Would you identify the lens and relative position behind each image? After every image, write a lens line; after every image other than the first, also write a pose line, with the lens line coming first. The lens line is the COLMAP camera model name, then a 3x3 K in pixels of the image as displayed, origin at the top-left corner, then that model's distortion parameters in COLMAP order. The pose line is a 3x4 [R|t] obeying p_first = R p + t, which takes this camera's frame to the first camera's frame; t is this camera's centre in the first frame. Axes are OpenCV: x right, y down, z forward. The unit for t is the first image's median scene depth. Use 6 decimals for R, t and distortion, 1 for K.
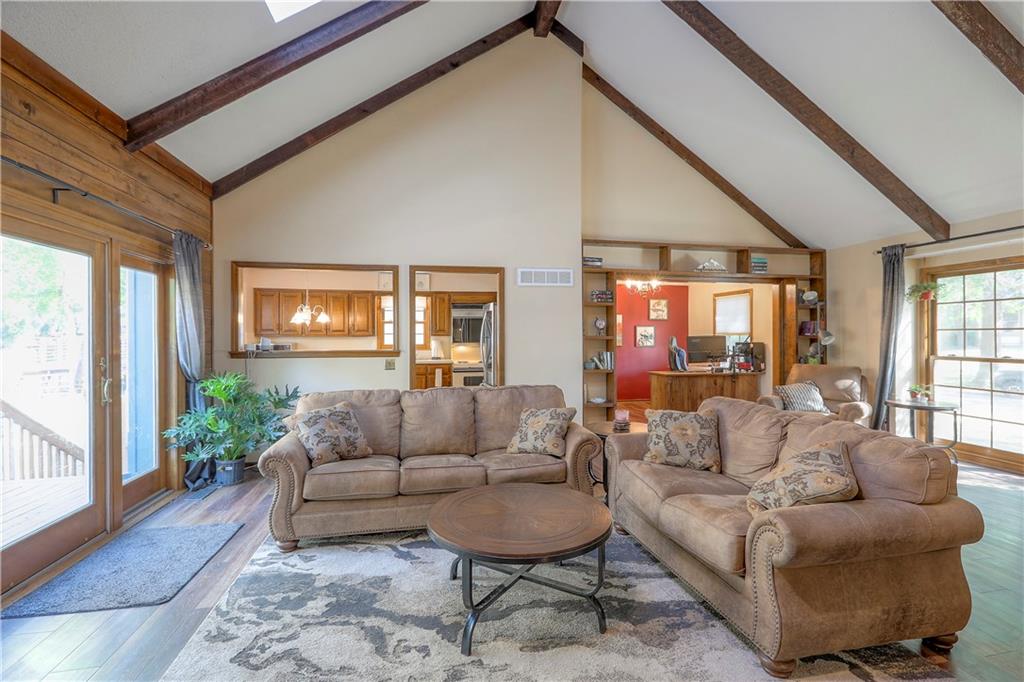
lens RADIAL K [[471.1, 0, 506.4], [0, 471.1, 331.8], [0, 0, 1]] dist [-0.009566, 0.003187]
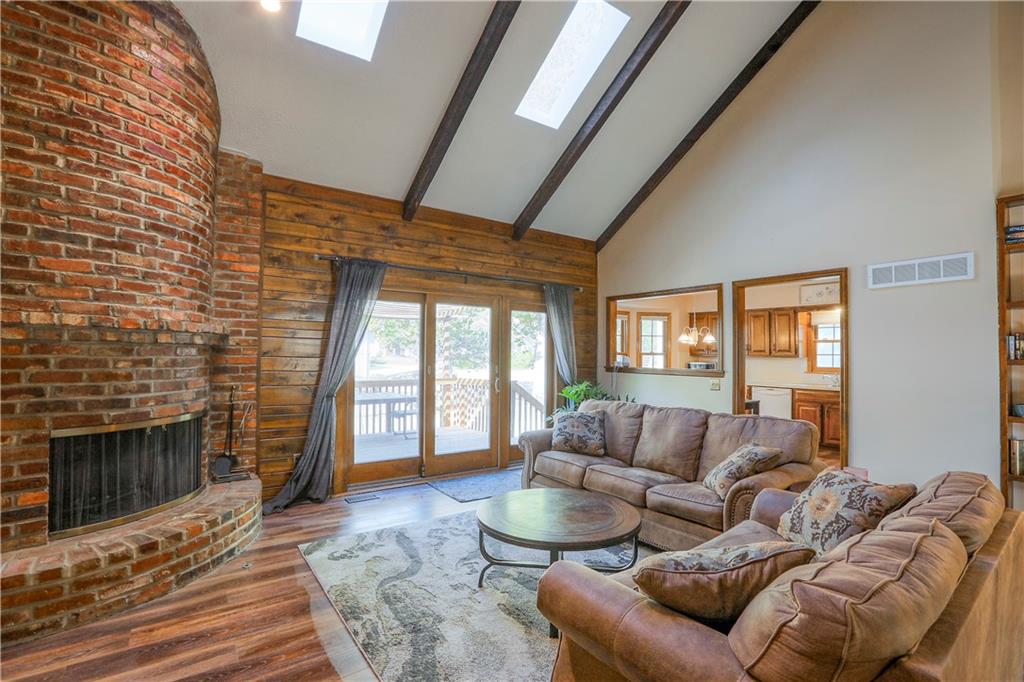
lens RADIAL K [[471.1, 0, 507.6], [0, 471.1, 344.7], [0, 0, 1]] dist [-0.009566, 0.003187]
pose [[0.416242, -0.012010, -0.909175, 0.459763], [-0.002520, 0.999894, -0.014362, 0.000373], [0.909251, 0.008270, 0.416167, 0.190423]]
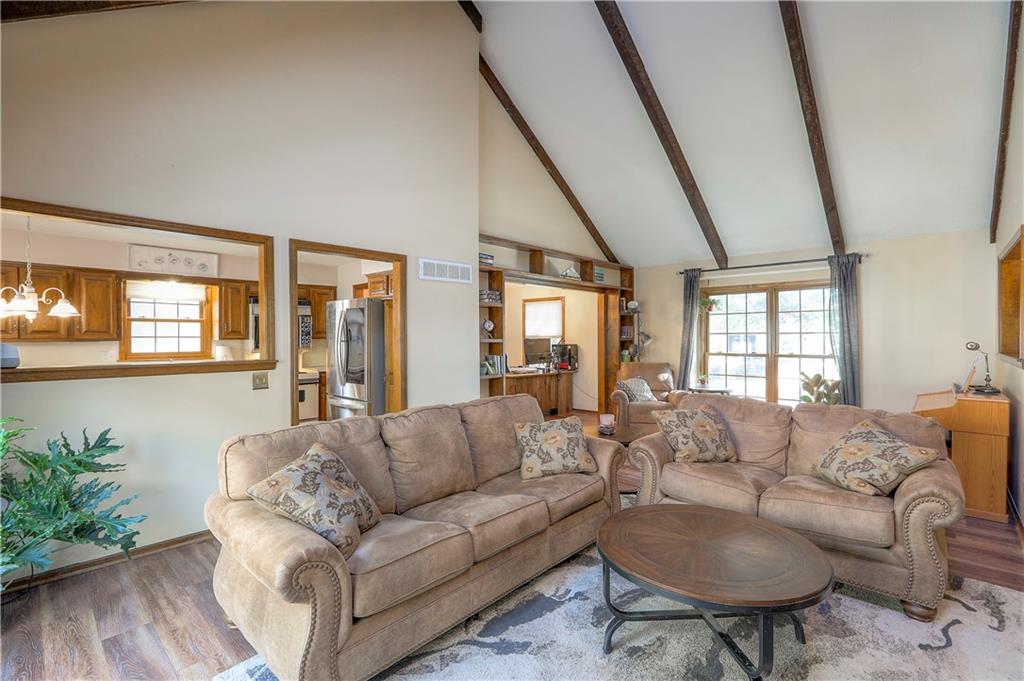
lens RADIAL K [[471.1, 0, 505.4], [0, 471.1, 337.8], [0, 0, 1]] dist [-0.009566, 0.003187]
pose [[0.807179, -0.001166, 0.590306, -0.352822], [-0.002149, 0.999986, 0.004914, 0.002362], [-0.590304, -0.005235, 0.807164, 0.238786]]
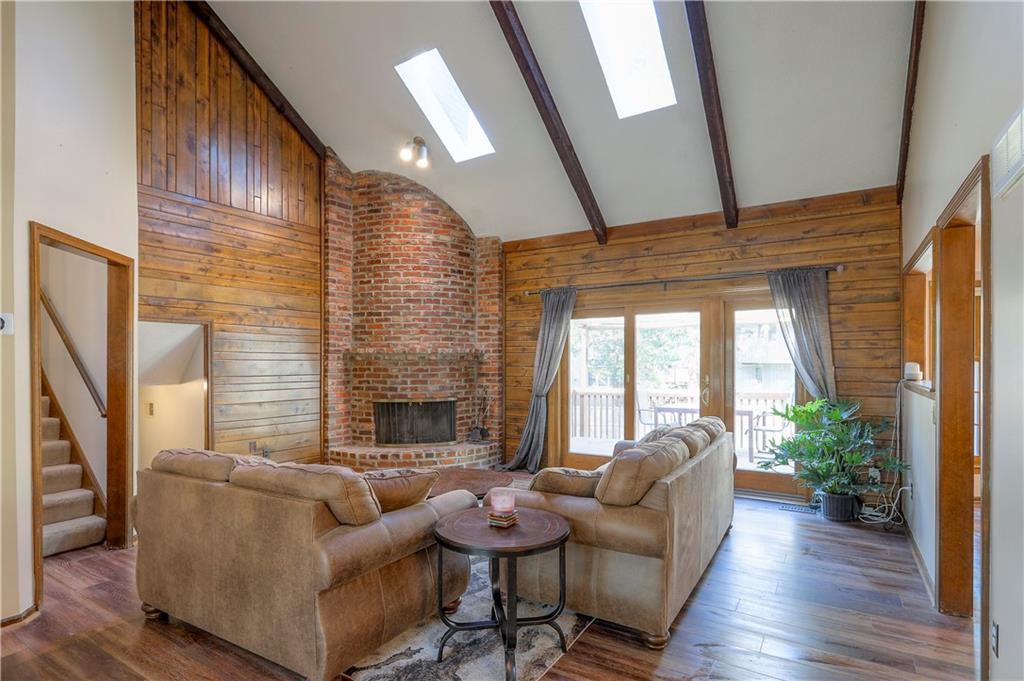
lens RADIAL K [[521.4, 0, 524.4], [0, 521.4, 366.2], [0, 0, 1]] dist [-0.000674, 0.000038]
pose [[-0.674091, 0.013348, -0.738527, 0.497355], [0.008896, 0.999911, 0.009952, -0.003384], [0.738594, 0.000139, -0.674150, 1.062864]]
